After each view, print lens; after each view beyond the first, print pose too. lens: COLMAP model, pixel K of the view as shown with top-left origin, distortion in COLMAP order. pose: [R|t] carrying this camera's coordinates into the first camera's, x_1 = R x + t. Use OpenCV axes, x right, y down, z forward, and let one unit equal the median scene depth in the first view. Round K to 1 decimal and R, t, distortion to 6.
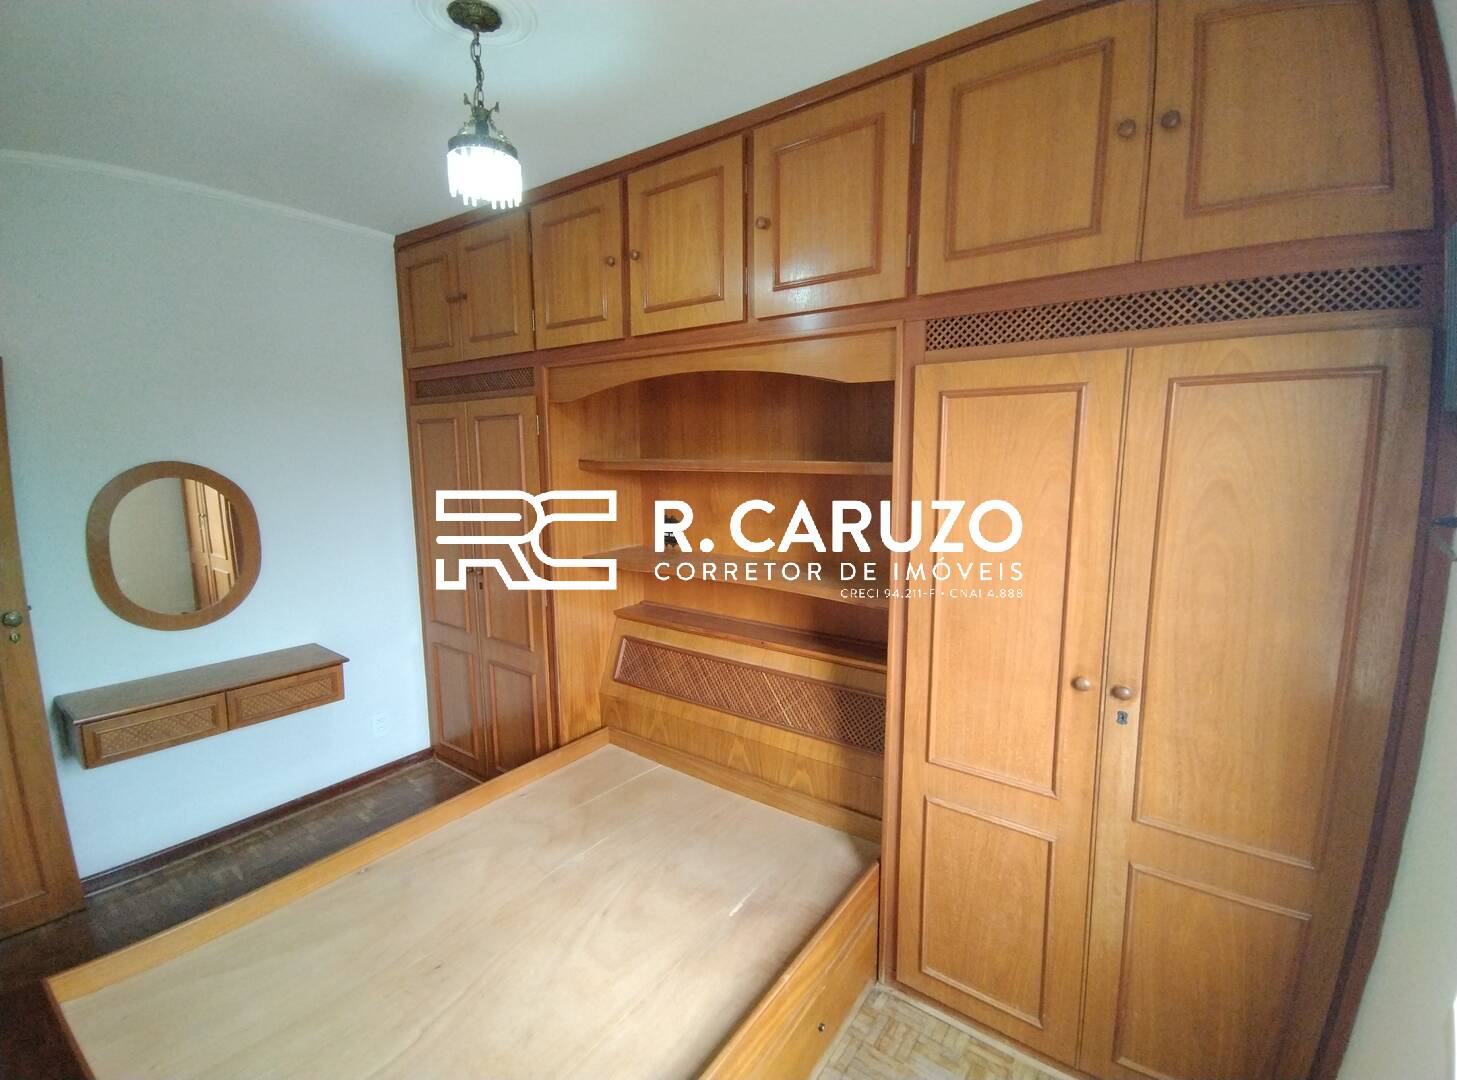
lens RADIAL K [[669.1, 0, 728.5], [0, 669.1, 540.0], [0, 0, 1]] dist [0.002145, 0.000370]
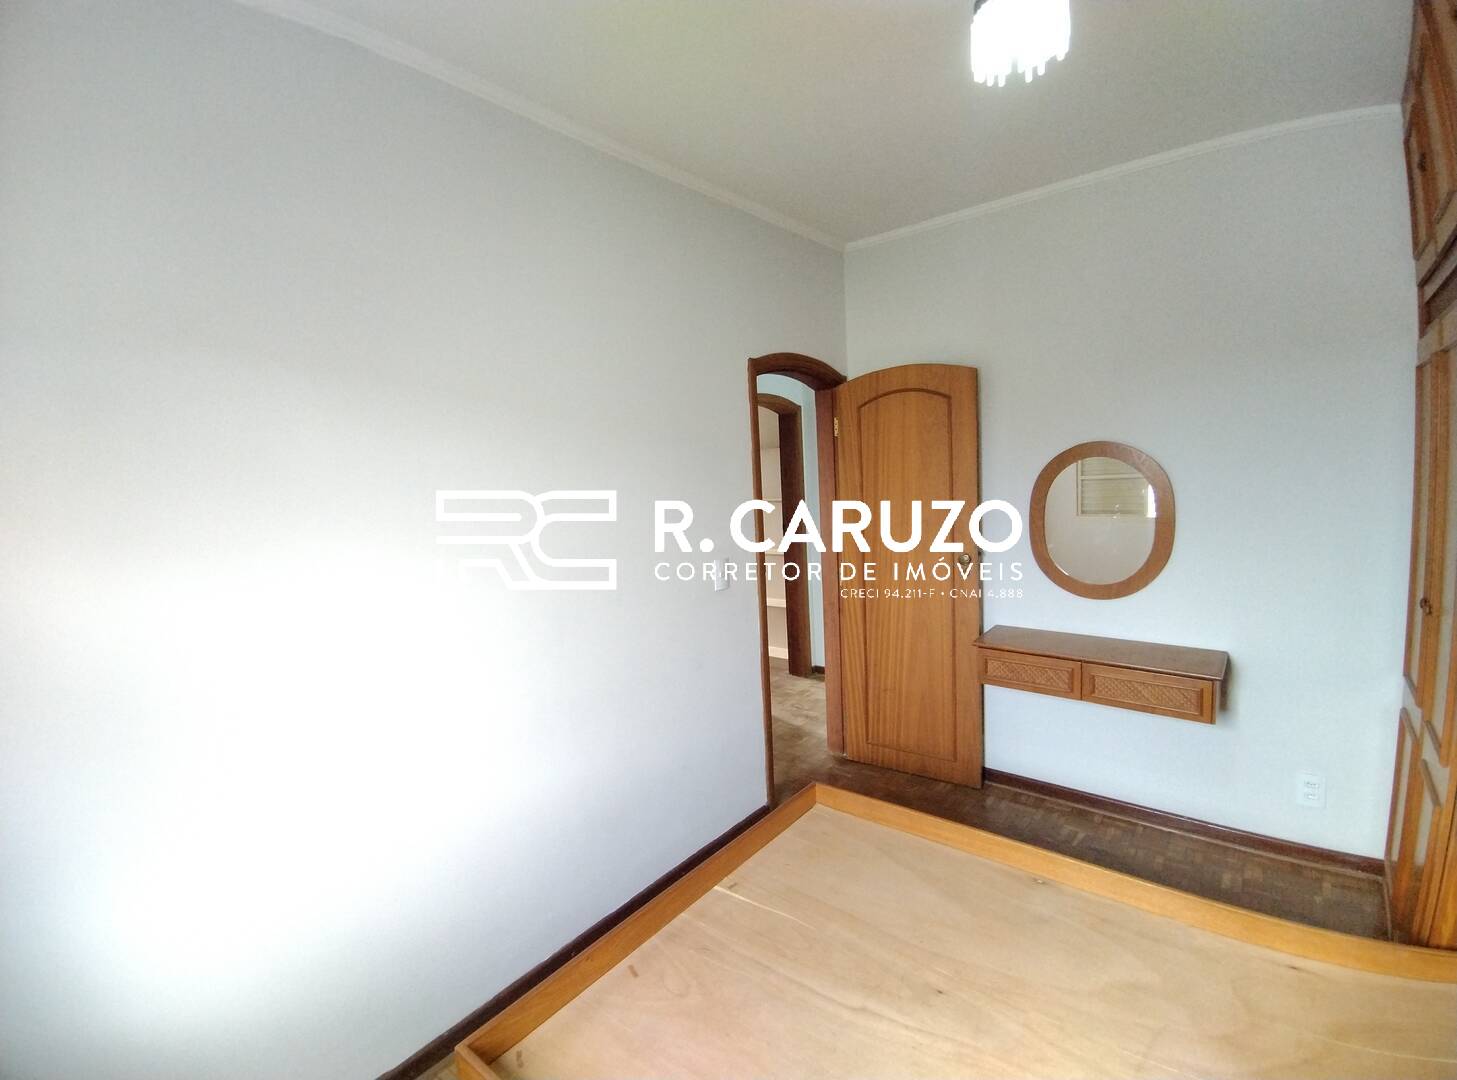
lens RADIAL K [[701.3, 0, 725.1], [0, 701.3, 549.2], [0, 0, 1]] dist [0.002343, 0.000484]
pose [[-0.070733, 0.136068, -0.988171, 0.441245], [-0.072361, 0.987342, 0.141134, -0.082251], [0.994867, 0.081488, -0.059992, 0.672140]]
